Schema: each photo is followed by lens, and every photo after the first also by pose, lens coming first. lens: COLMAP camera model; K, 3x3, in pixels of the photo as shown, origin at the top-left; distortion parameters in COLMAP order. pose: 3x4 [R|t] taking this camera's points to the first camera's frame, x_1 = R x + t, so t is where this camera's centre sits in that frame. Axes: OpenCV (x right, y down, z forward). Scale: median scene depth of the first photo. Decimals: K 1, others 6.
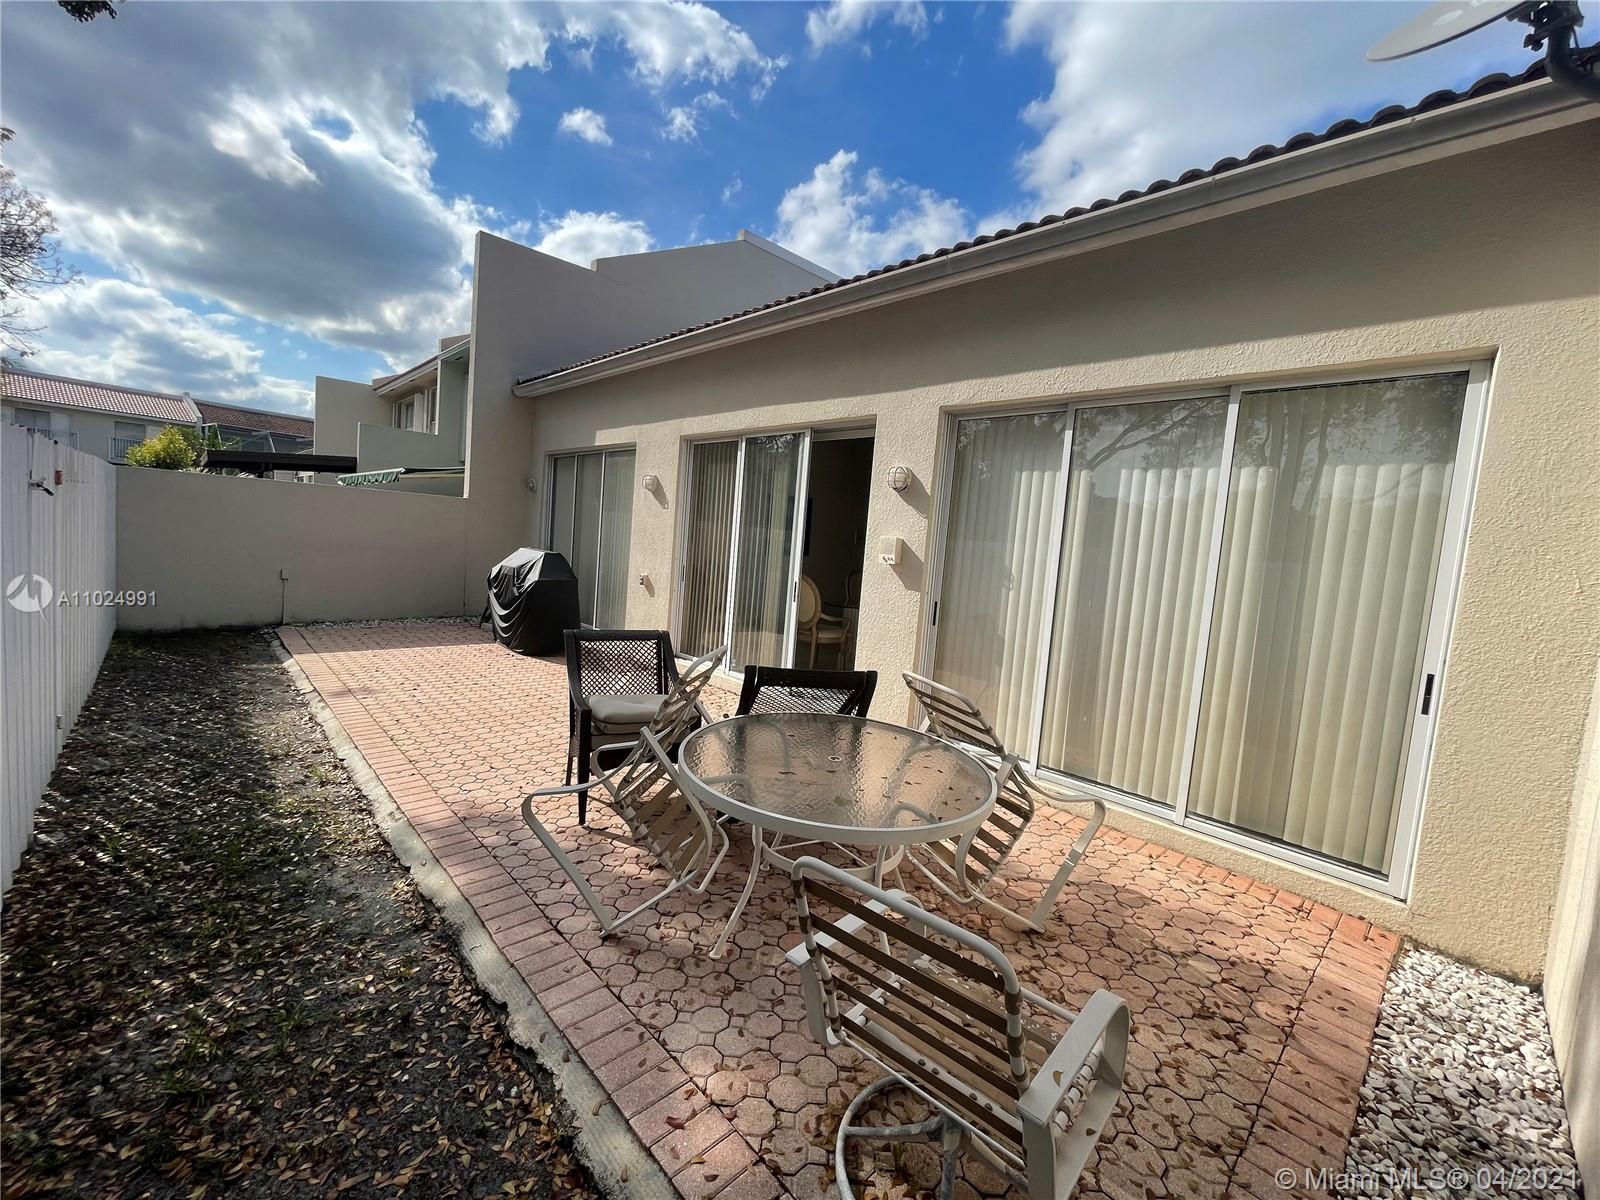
lens RADIAL K [[637.1, 0, 809.8], [0, 637.1, 583.5], [0, 0, 1]] dist [0.000546, 0.000067]
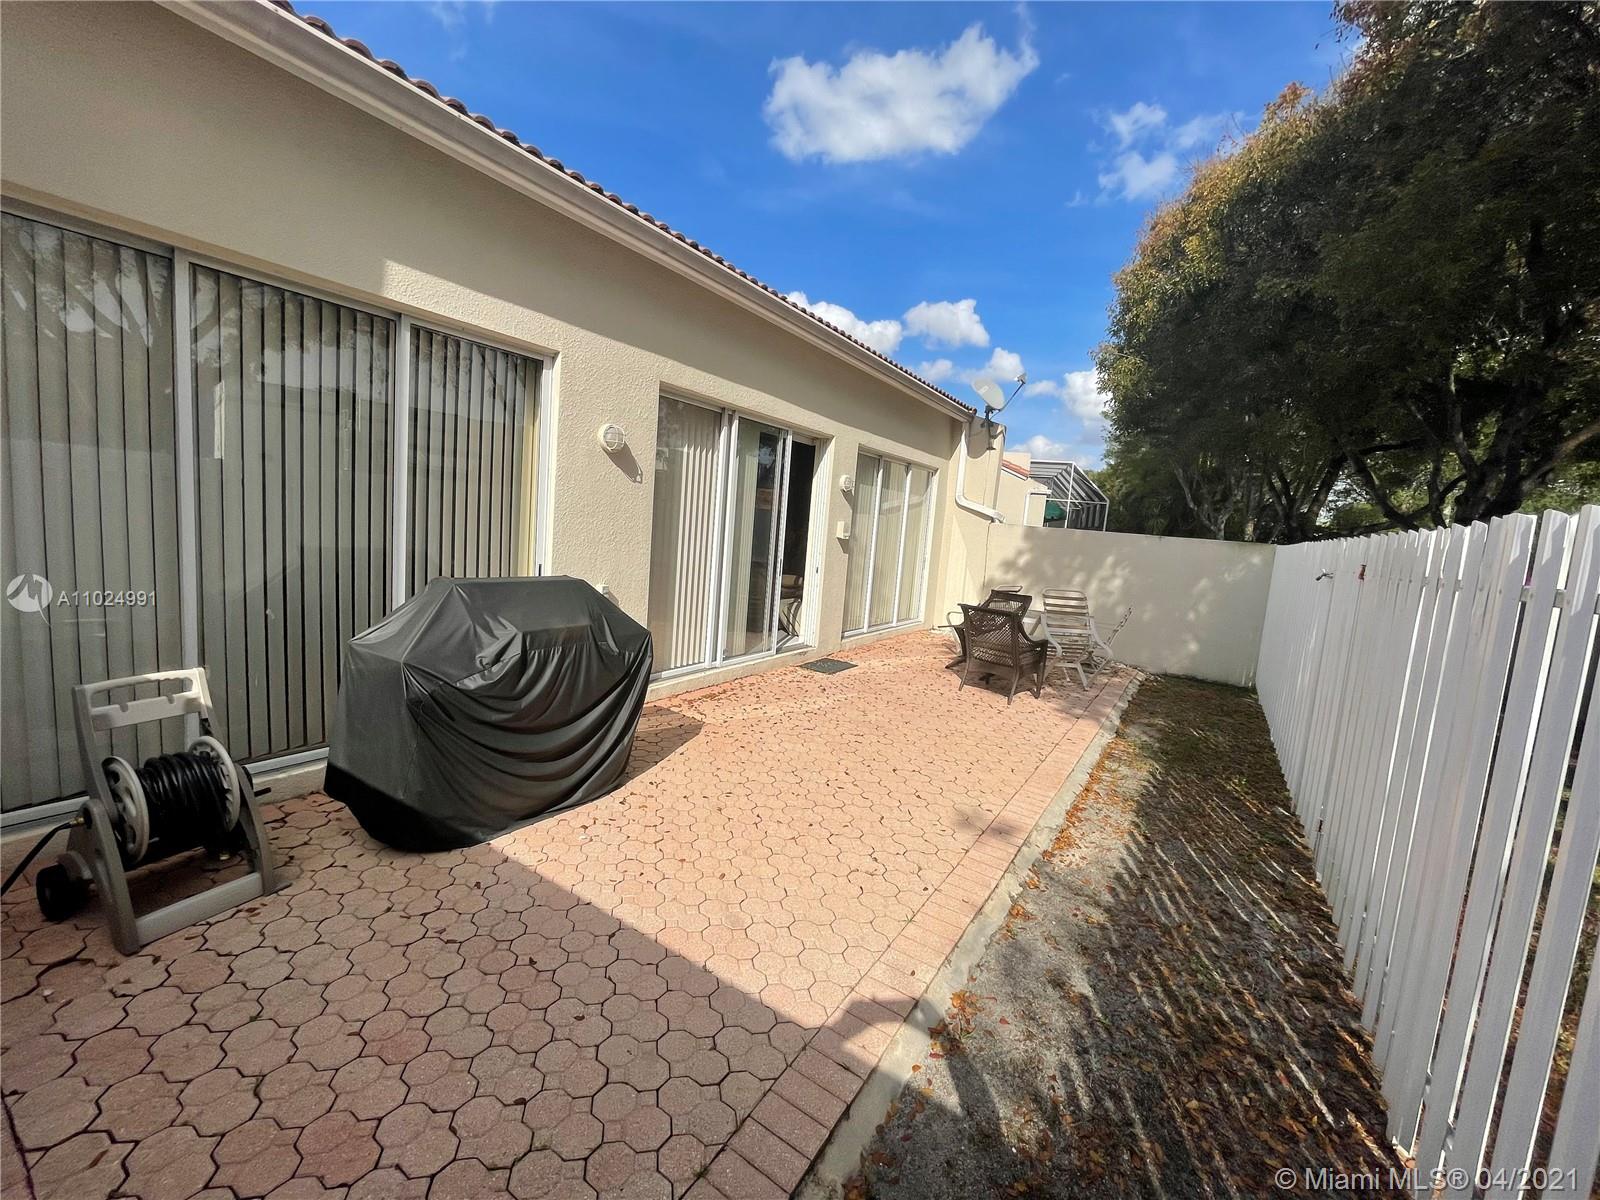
lens RADIAL K [[637.1, 0, 809.8], [0, 637.1, 583.5], [0, 0, 1]] dist [0.000546, 0.000067]
pose [[-0.222914, -0.203611, 0.953337, -1.010617], [-0.025655, 0.978831, 0.203057, -0.175349], [-0.974500, 0.020807, -0.223419, 1.071015]]
